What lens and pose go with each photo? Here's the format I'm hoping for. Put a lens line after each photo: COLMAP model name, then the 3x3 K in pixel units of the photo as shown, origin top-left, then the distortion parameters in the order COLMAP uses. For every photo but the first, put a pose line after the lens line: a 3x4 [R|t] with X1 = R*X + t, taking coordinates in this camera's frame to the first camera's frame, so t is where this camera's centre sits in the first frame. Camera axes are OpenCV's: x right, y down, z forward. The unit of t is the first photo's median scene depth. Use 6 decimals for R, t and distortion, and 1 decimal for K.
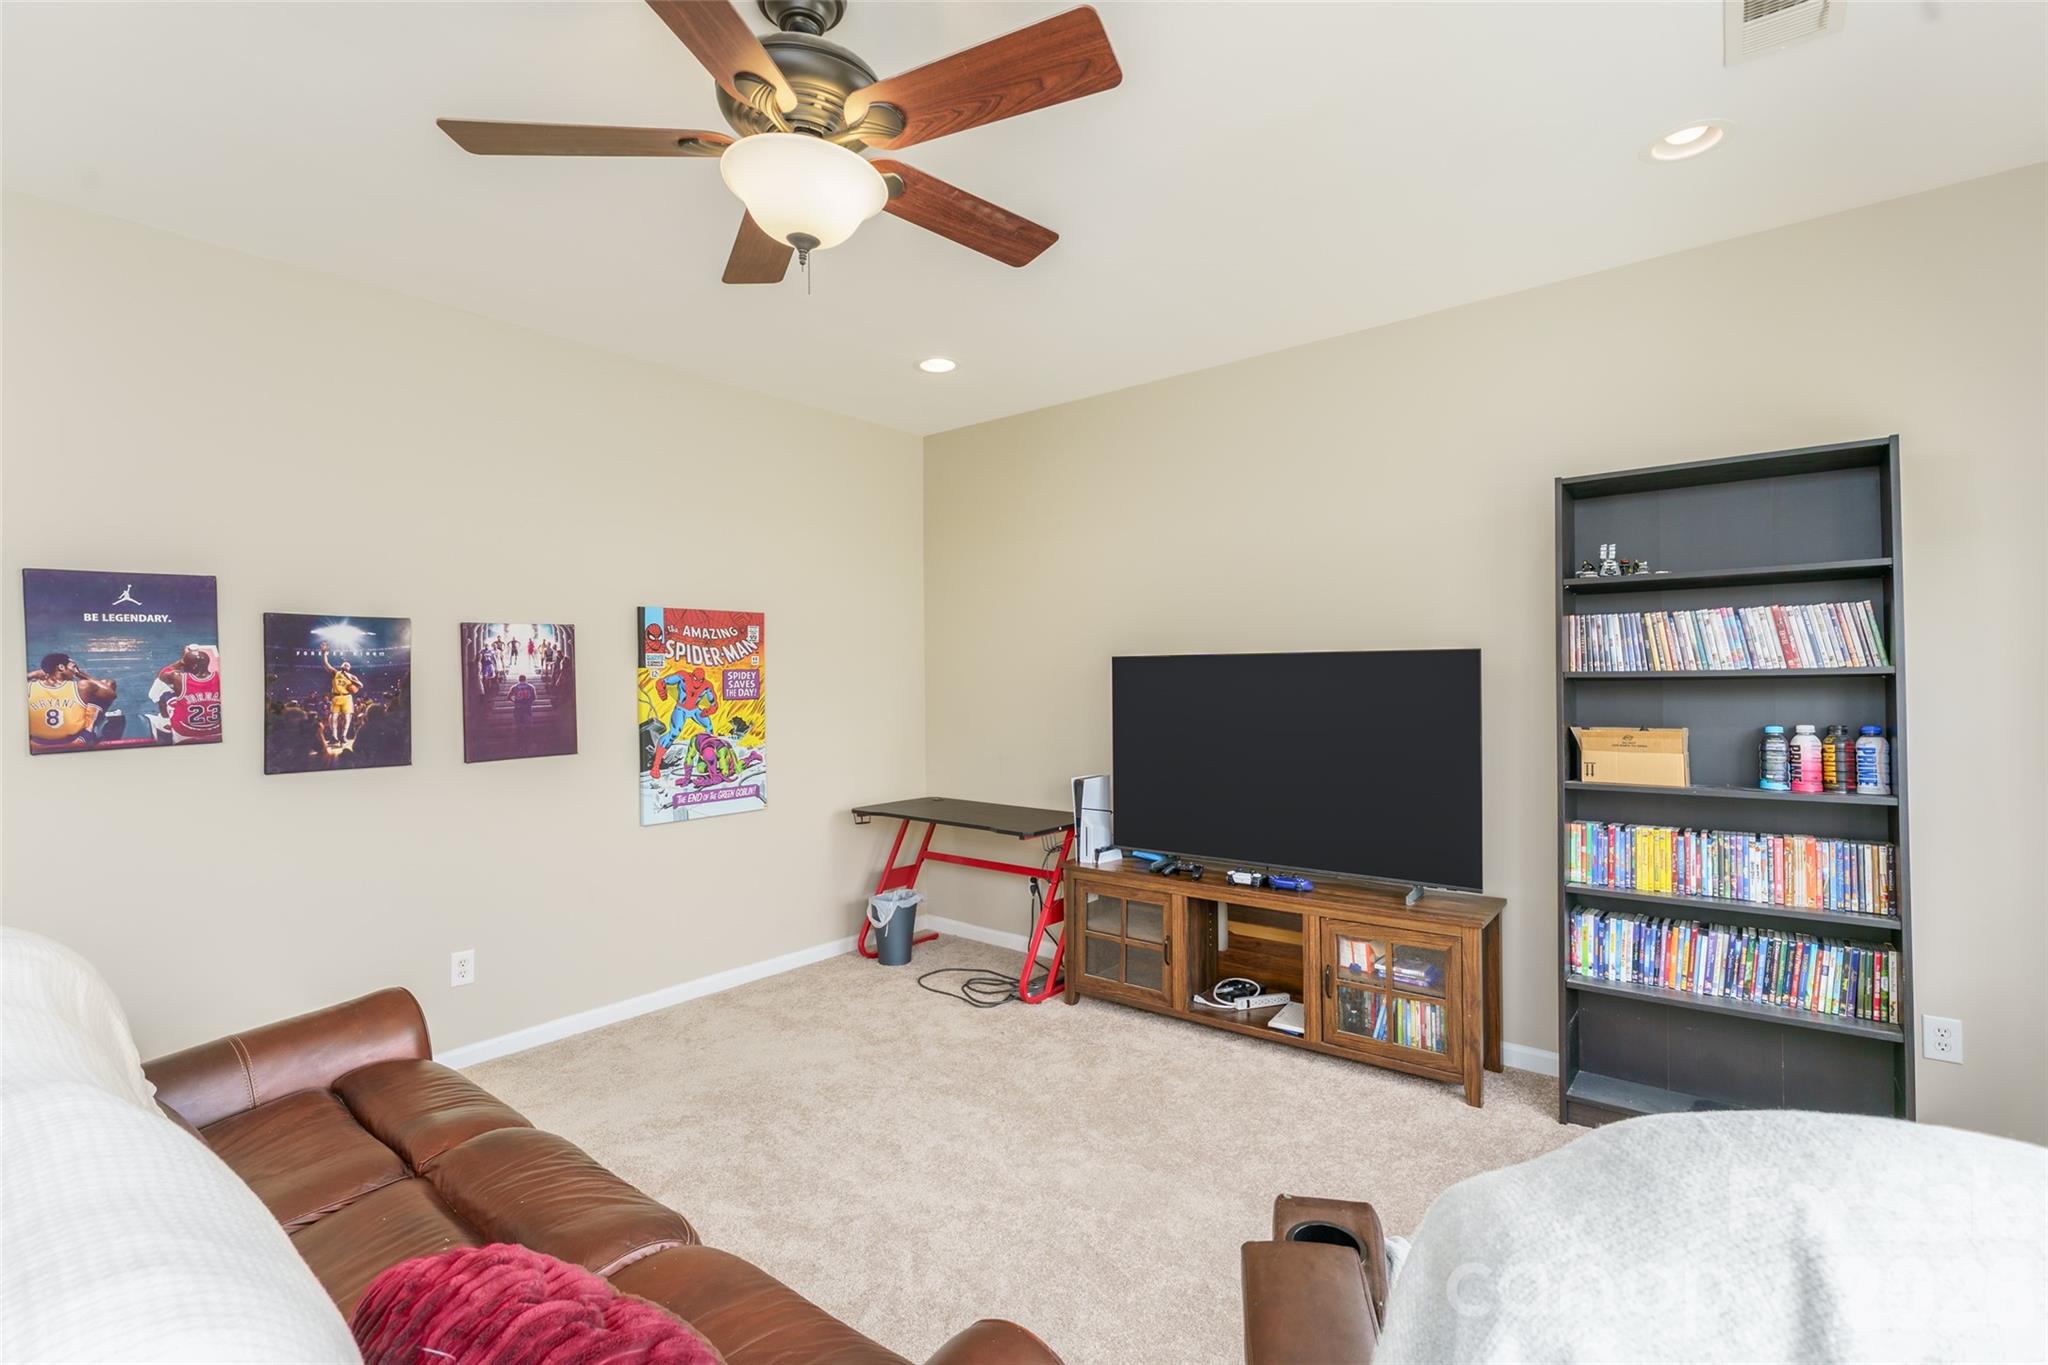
lens RADIAL K [[955.3, 0, 1024.0], [0, 955.3, 682.5], [0, 0, 1]] dist [0.000525, 0.000194]
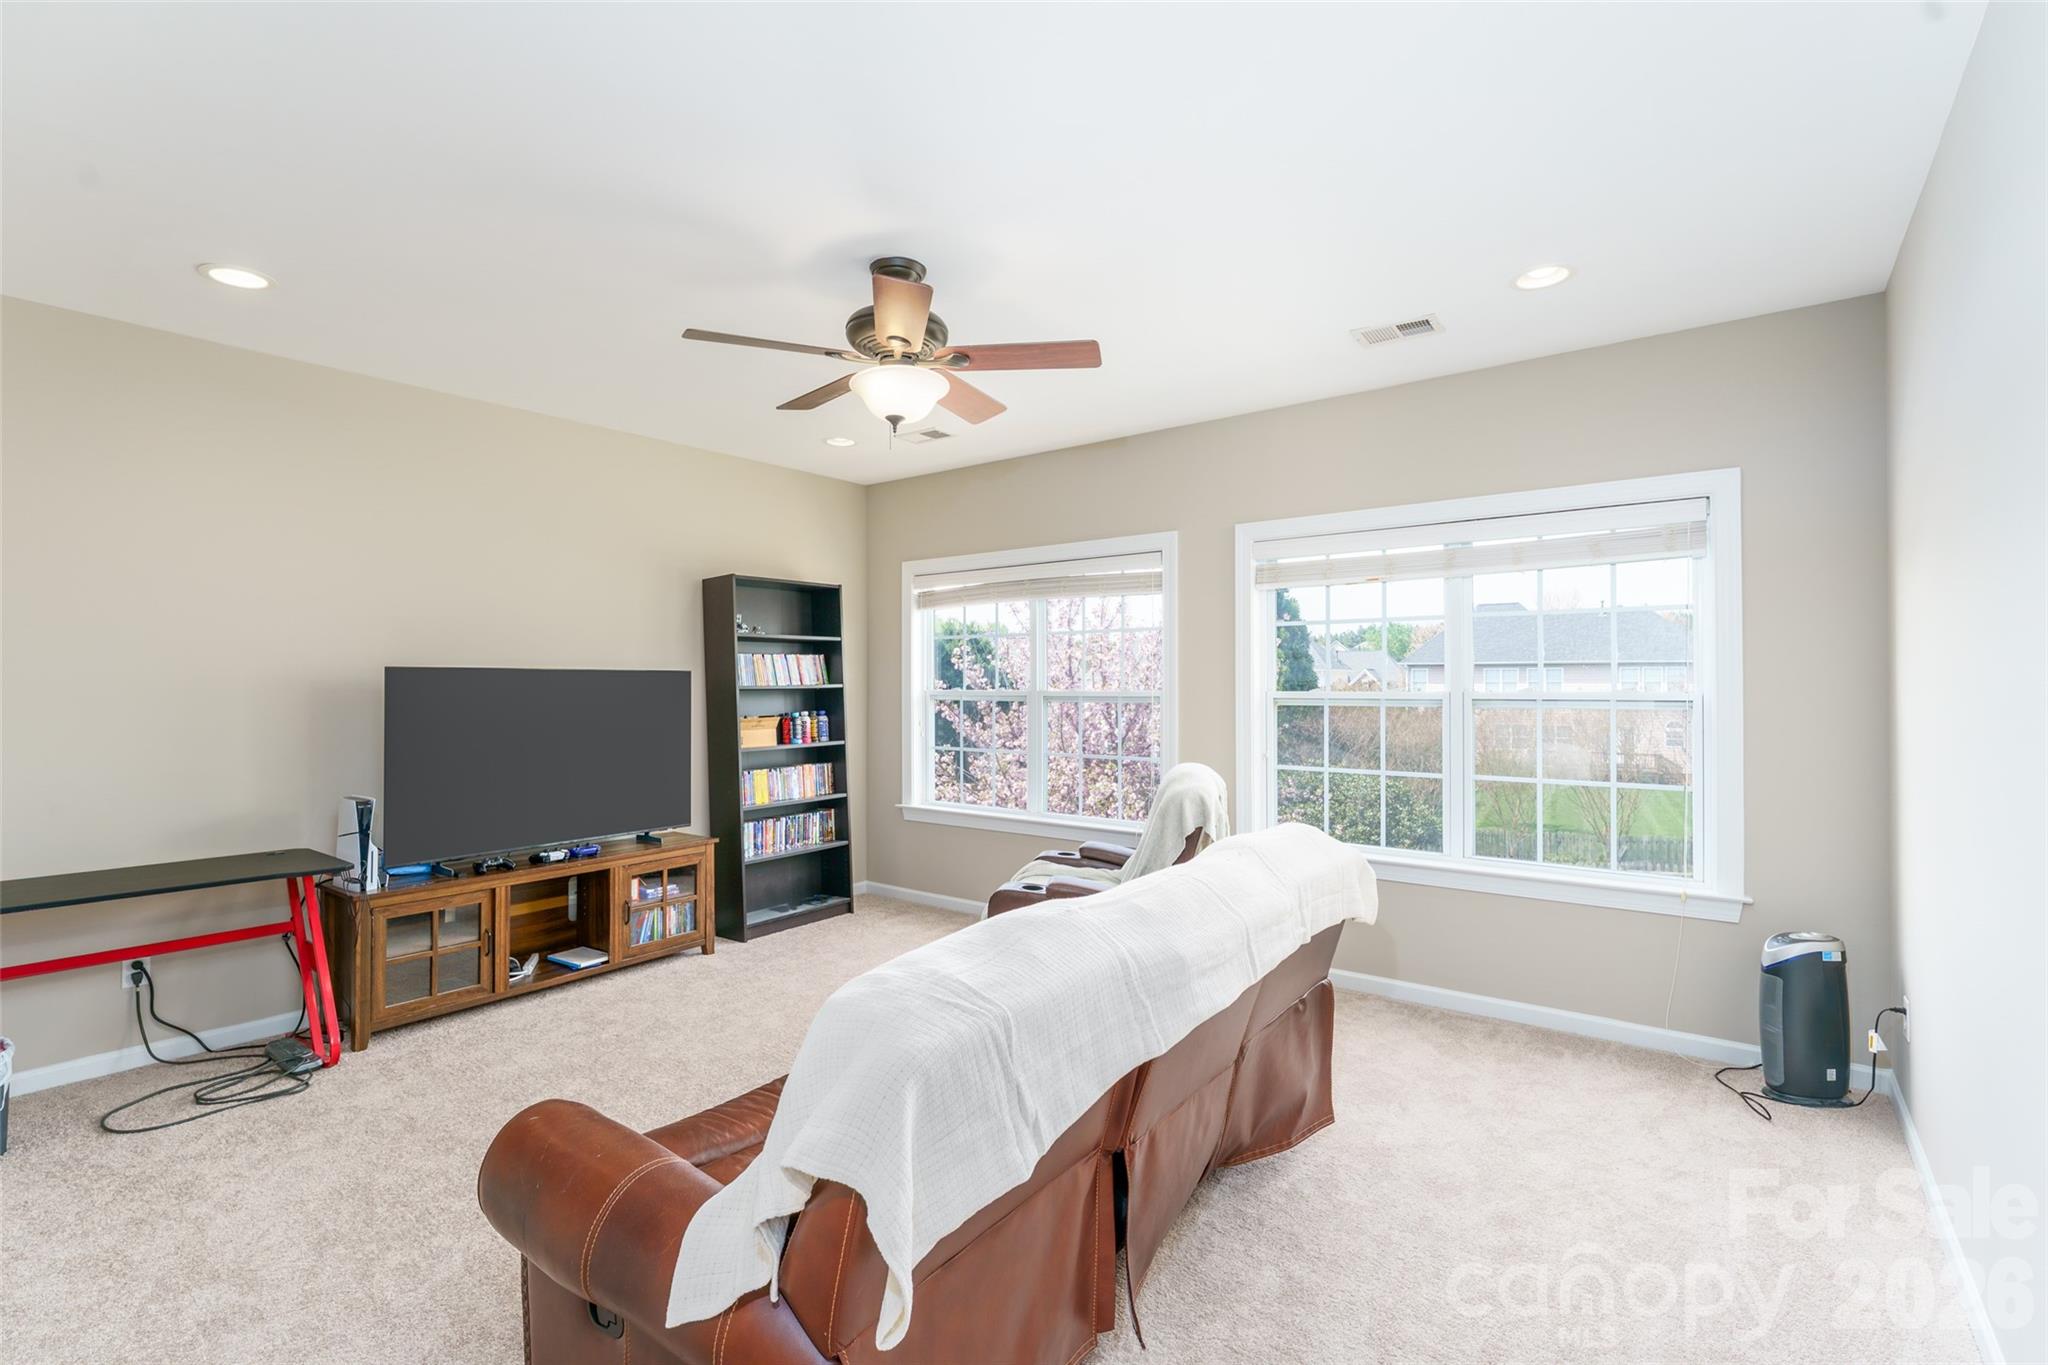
lens RADIAL K [[955.3, 0, 1024.0], [0, 955.3, 682.5], [0, 0, 1]] dist [0.000525, 0.000194]
pose [[-0.054919, 0.009622, 0.998444, -1.069415], [0.005933, 0.999939, -0.009310, 0.001798], [-0.998473, 0.005413, -0.054972, 0.507651]]
